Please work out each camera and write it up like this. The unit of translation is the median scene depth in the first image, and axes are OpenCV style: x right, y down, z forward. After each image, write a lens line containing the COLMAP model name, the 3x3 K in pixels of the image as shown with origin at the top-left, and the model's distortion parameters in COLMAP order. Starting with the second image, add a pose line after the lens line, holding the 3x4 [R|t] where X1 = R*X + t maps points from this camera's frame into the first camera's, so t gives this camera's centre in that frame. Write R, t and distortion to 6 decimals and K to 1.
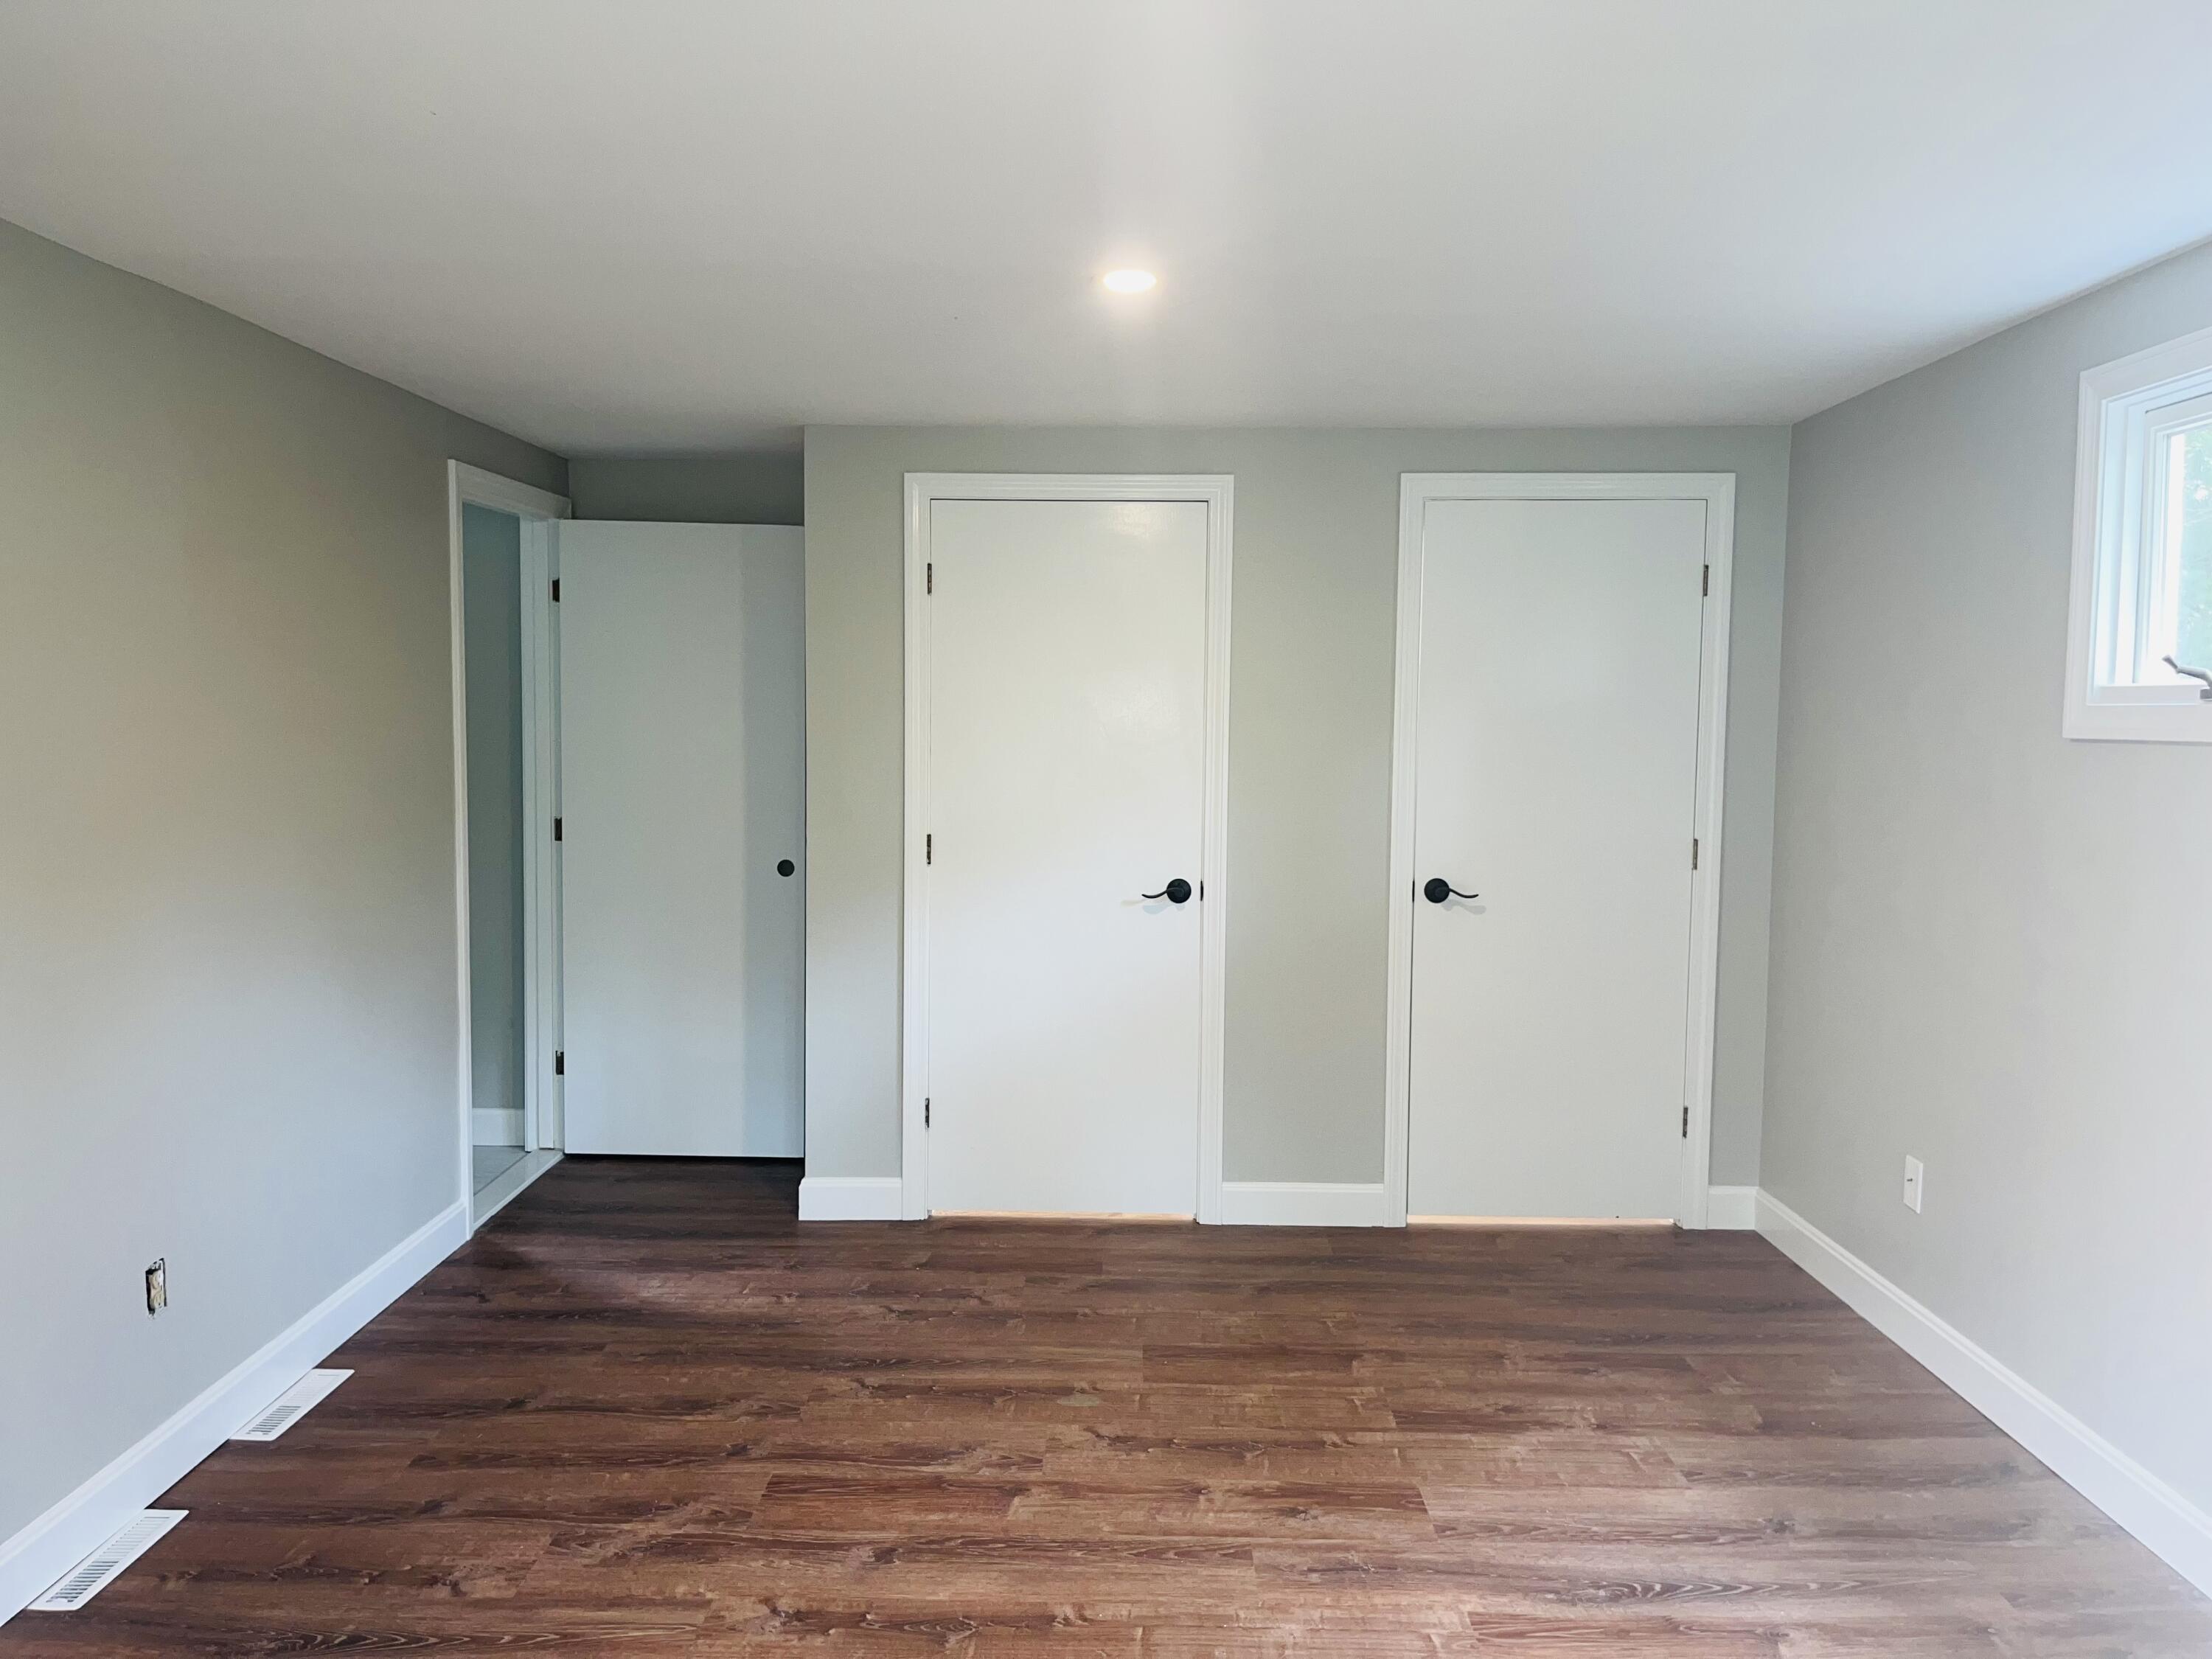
lens RADIAL K [[1646.9, 0, 1101.0], [0, 1646.9, 832.5], [0, 0, 1]] dist [0.017331, -0.032775]
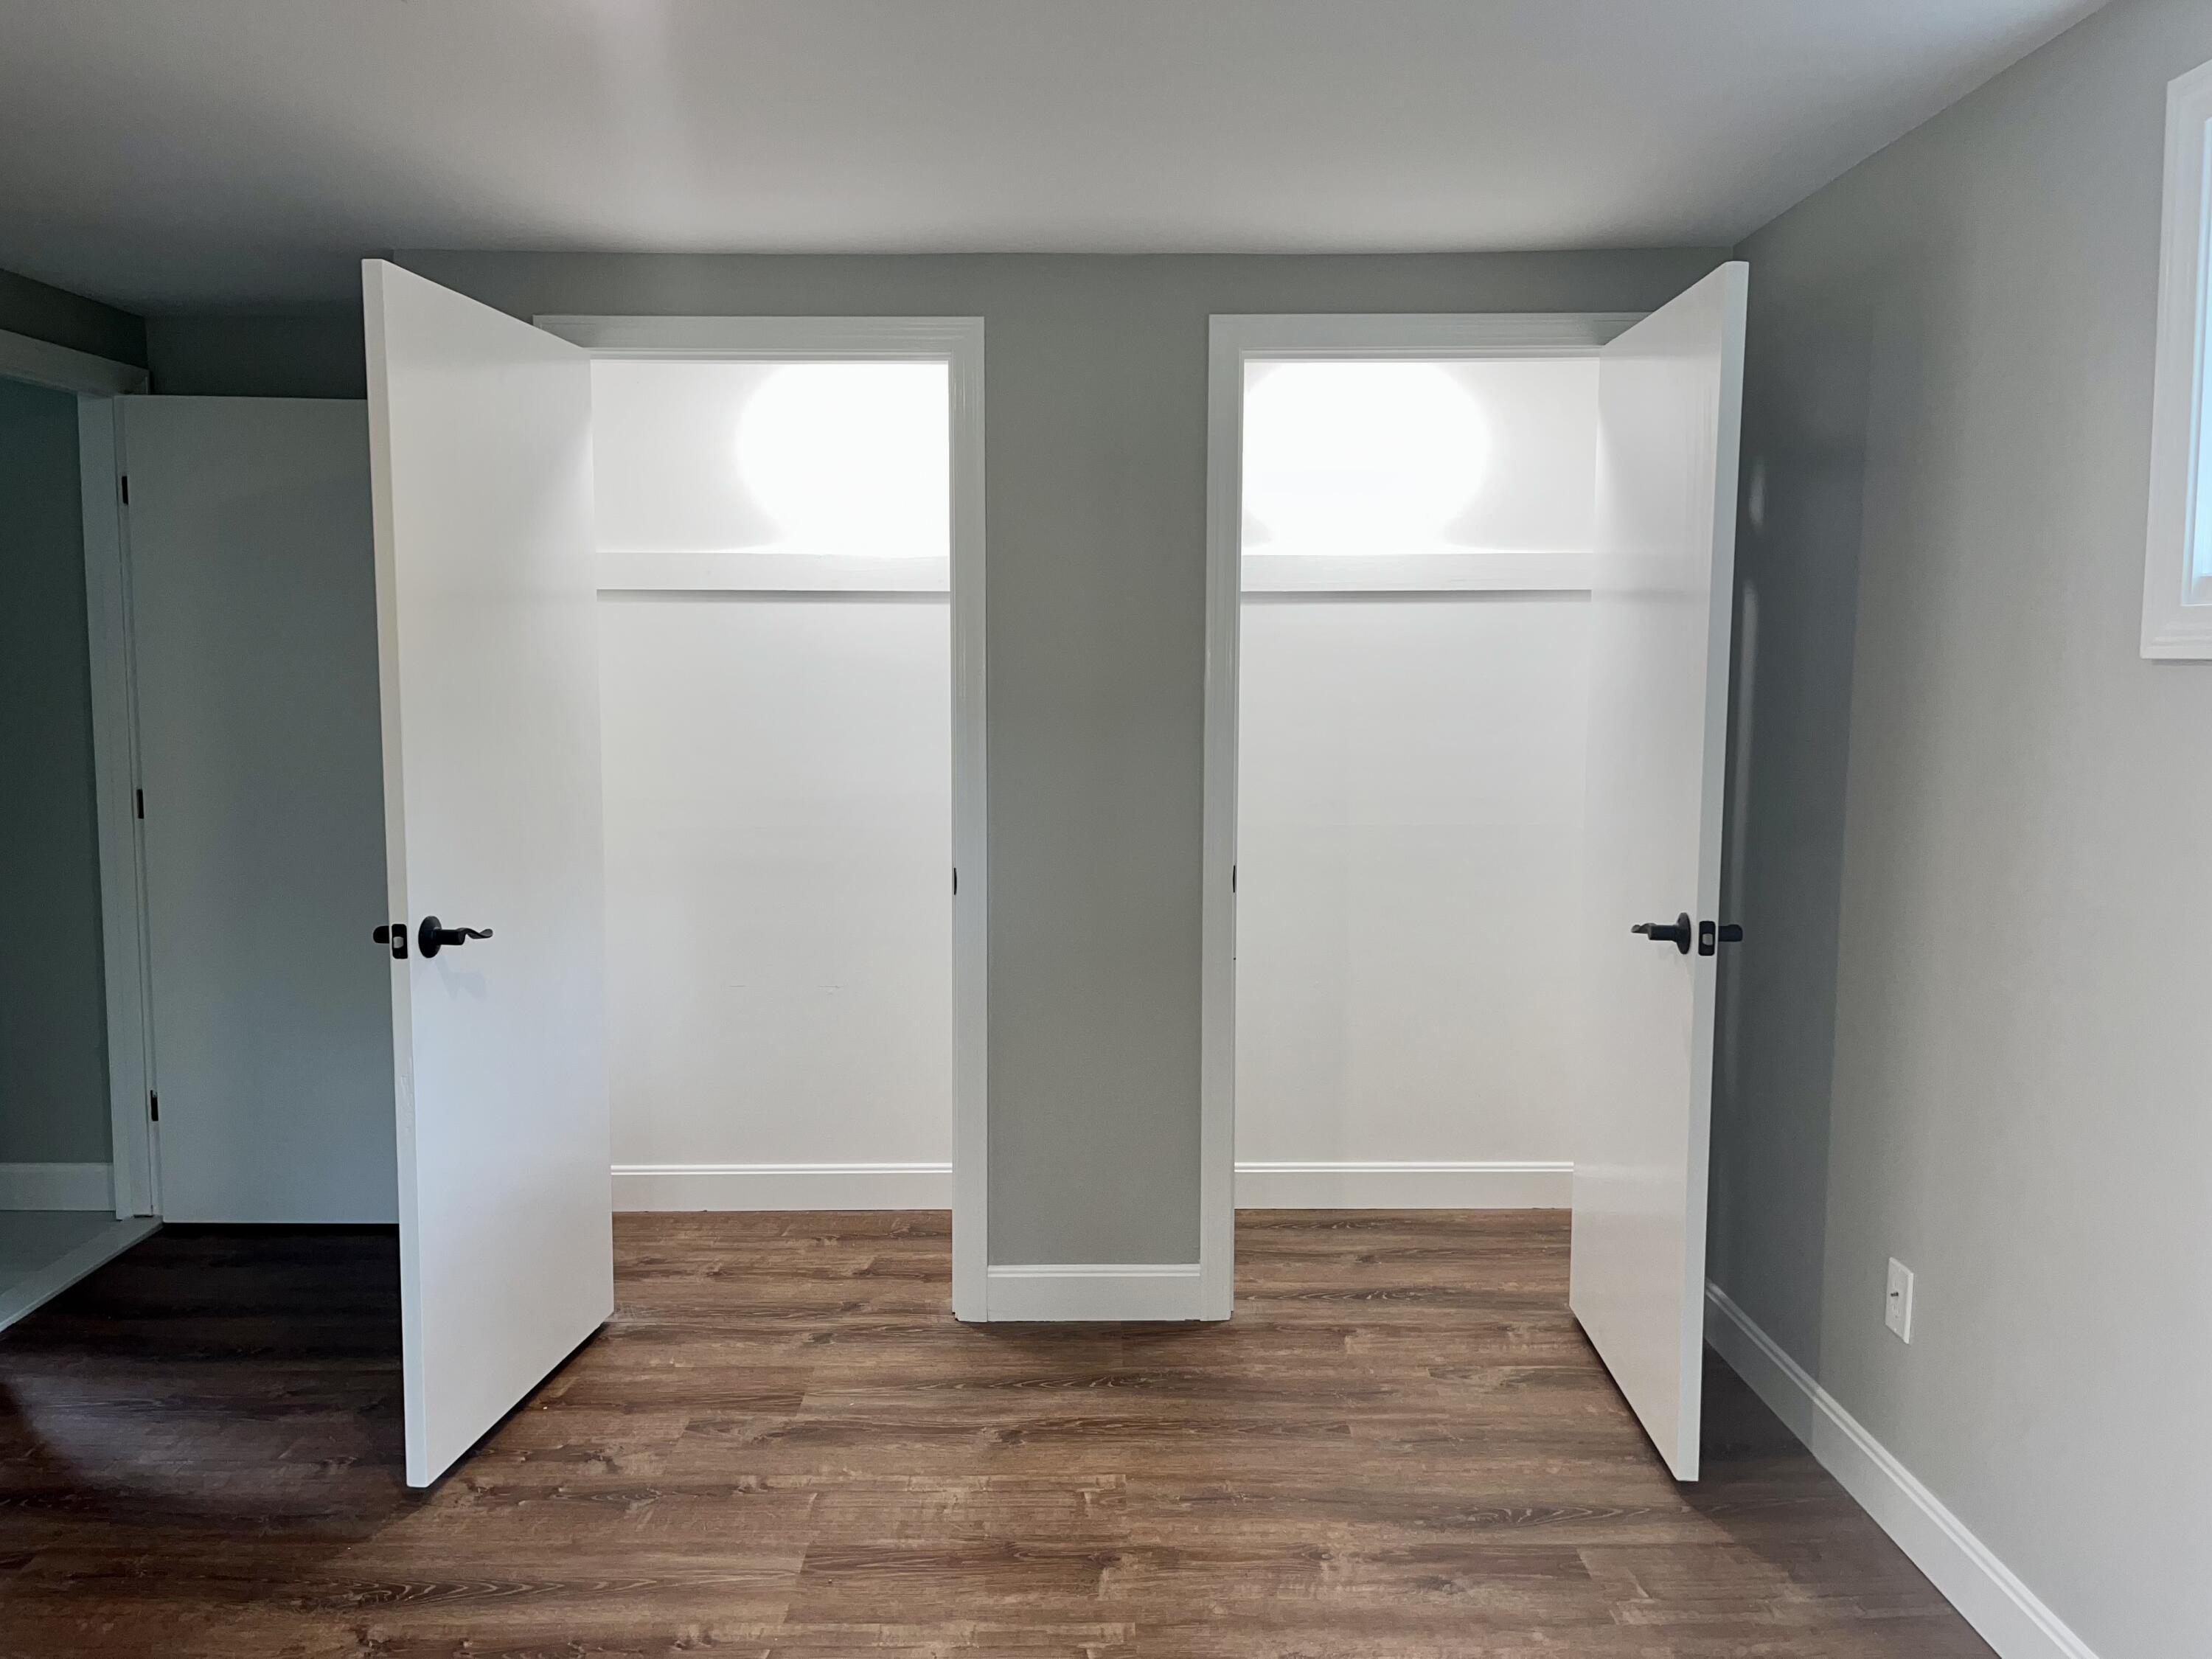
lens RADIAL K [[1646.9, 0, 1109.2], [0, 1646.9, 820.1], [0, 0, 1]] dist [0.017331, -0.032775]
pose [[0.999550, -0.010417, 0.028146, 0.131146], [0.009740, 0.999662, 0.024092, -0.010949], [-0.028387, -0.023807, 0.999313, 0.296457]]
